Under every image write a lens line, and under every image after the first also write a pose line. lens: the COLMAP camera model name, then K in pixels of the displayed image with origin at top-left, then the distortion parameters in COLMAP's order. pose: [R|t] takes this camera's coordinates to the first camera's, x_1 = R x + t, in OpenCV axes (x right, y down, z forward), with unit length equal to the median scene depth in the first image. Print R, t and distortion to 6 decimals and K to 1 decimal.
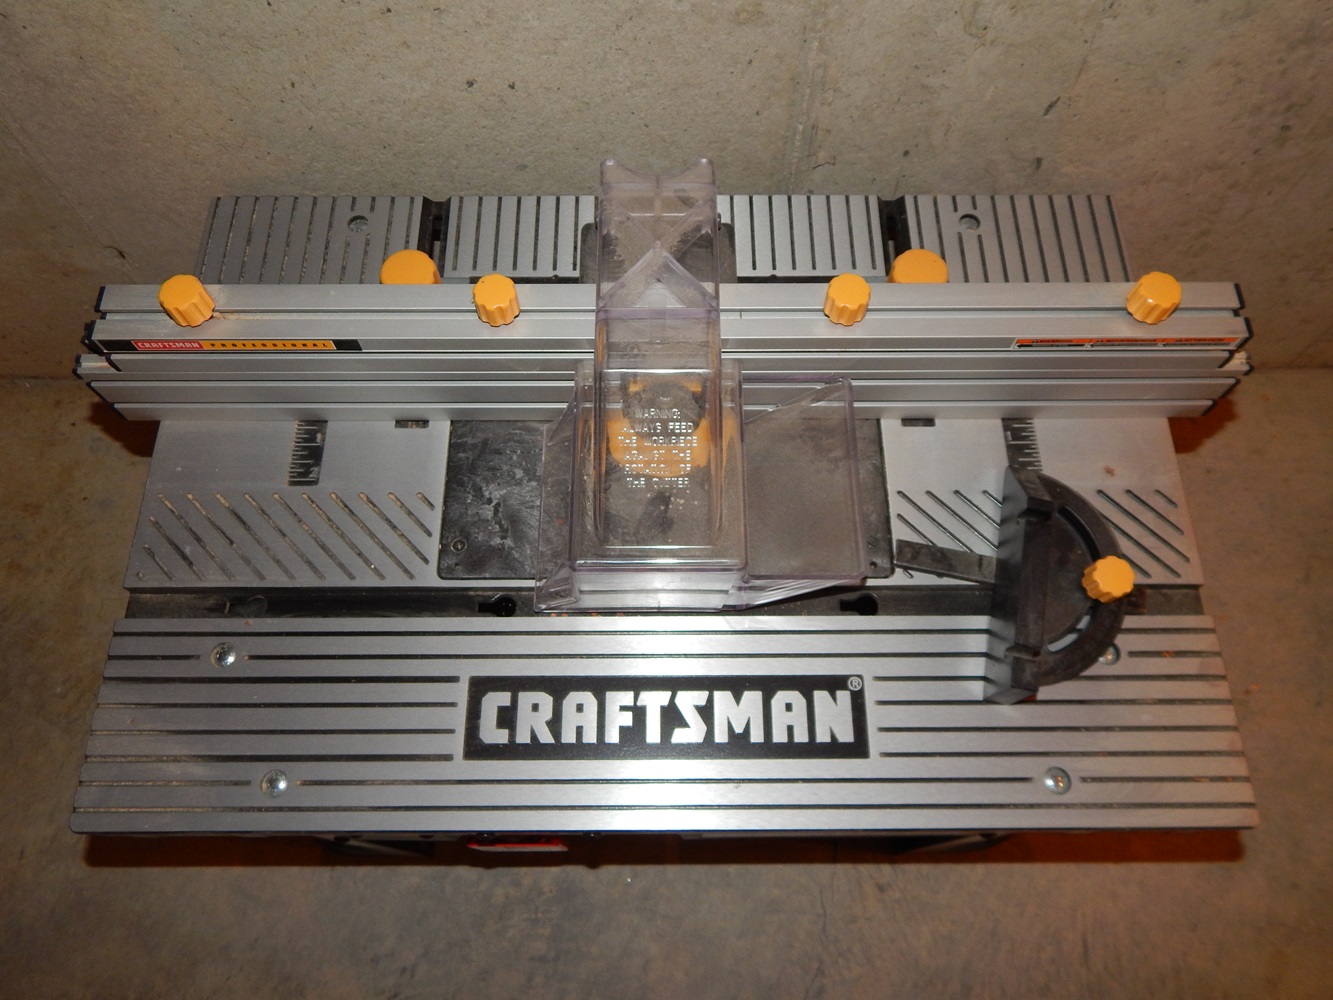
lens RADIAL K [[975.3, 0, 666.8], [0, 975.3, 490.8], [0, 0, 1]] dist [0.003520, -0.011596]
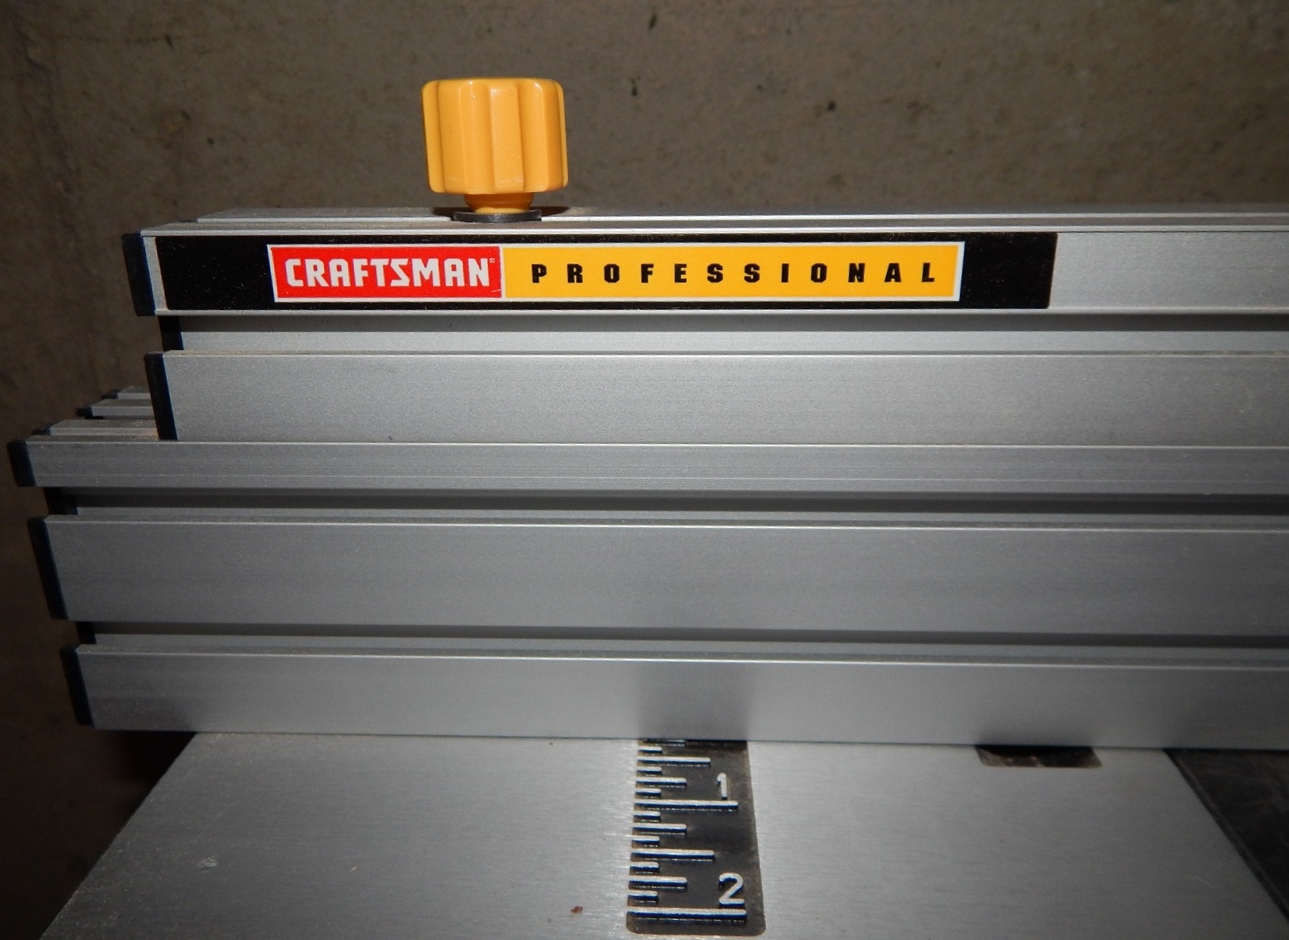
lens RADIAL K [[980.3, 0, 644.5], [0, 980.3, 470.0], [0, 0, 1]] dist [0.000366, -0.006026]
pose [[0.998960, 0.006102, -0.045184, -0.281493], [-0.036451, 0.702172, -0.711074, 0.066010], [0.027388, 0.711982, 0.701664, 0.561985]]
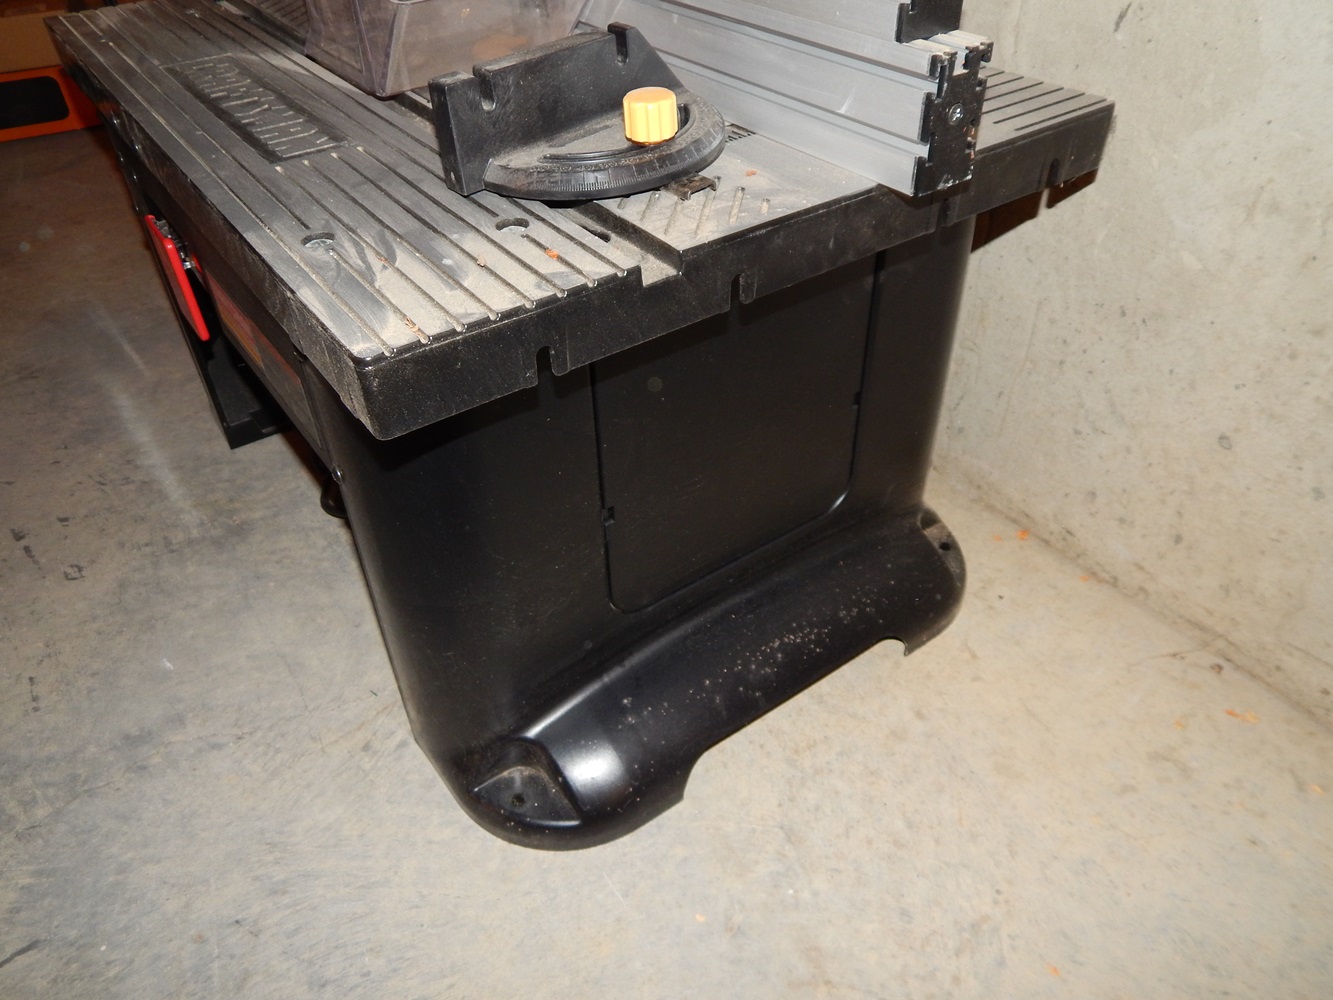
lens RADIAL K [[975.3, 0, 666.8], [0, 975.3, 490.8], [0, 0, 1]] dist [0.003520, -0.011596]
pose [[0.582152, 0.500422, -0.640841, 0.766422], [-0.734862, 0.661124, -0.151302, 0.227174], [0.347960, 0.559010, 0.752616, 0.415902]]
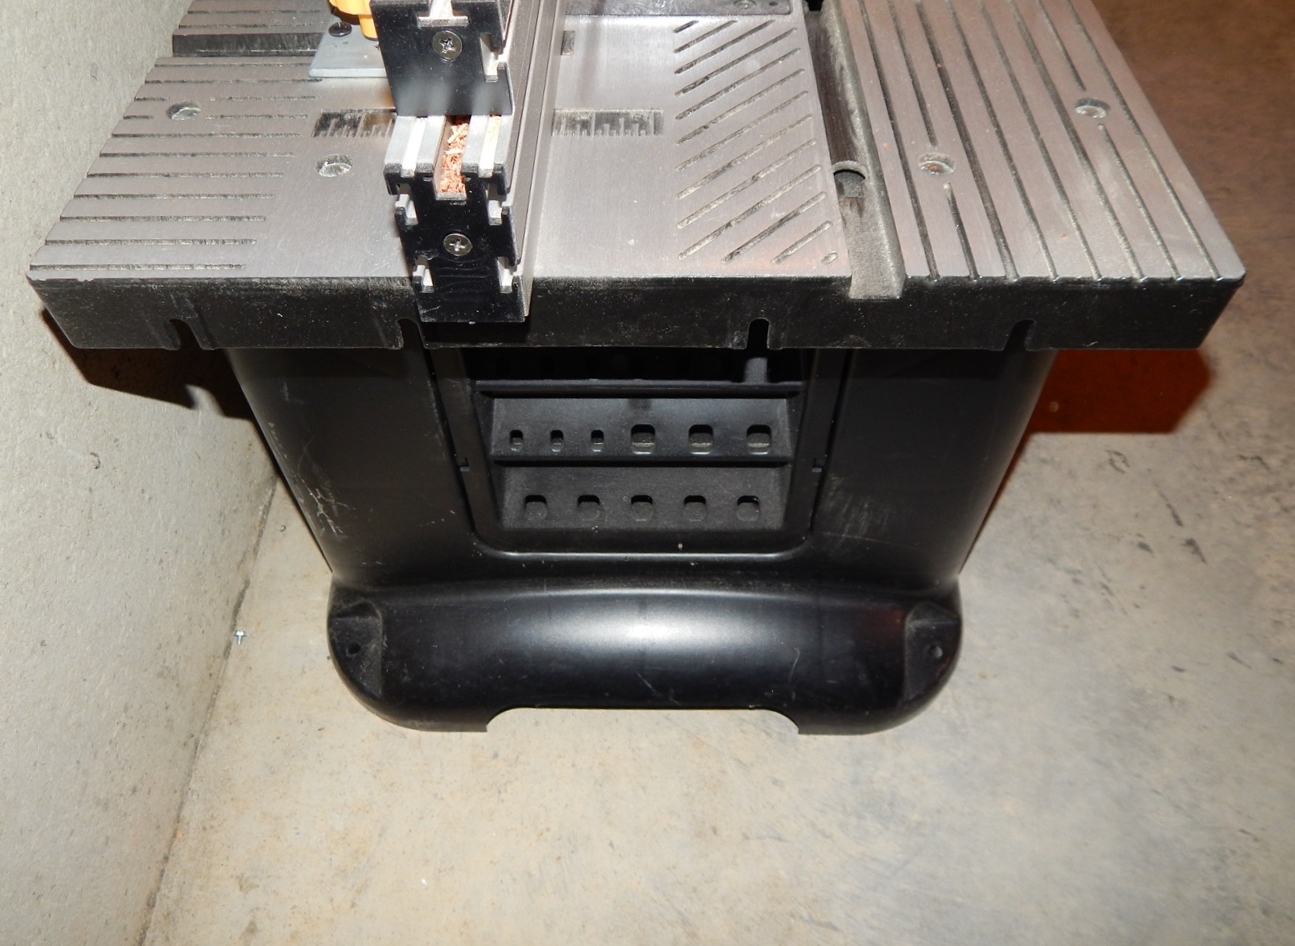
lens RADIAL K [[984.9, 0, 647.5], [0, 984.9, 473.0], [0, 0, 1]] dist [0.000366, -0.006026]
pose [[-0.009799, -0.782832, 0.622156, -0.710658], [0.916494, 0.241811, 0.318696, -0.123964], [-0.399929, 0.573325, 0.715091, 0.501280]]
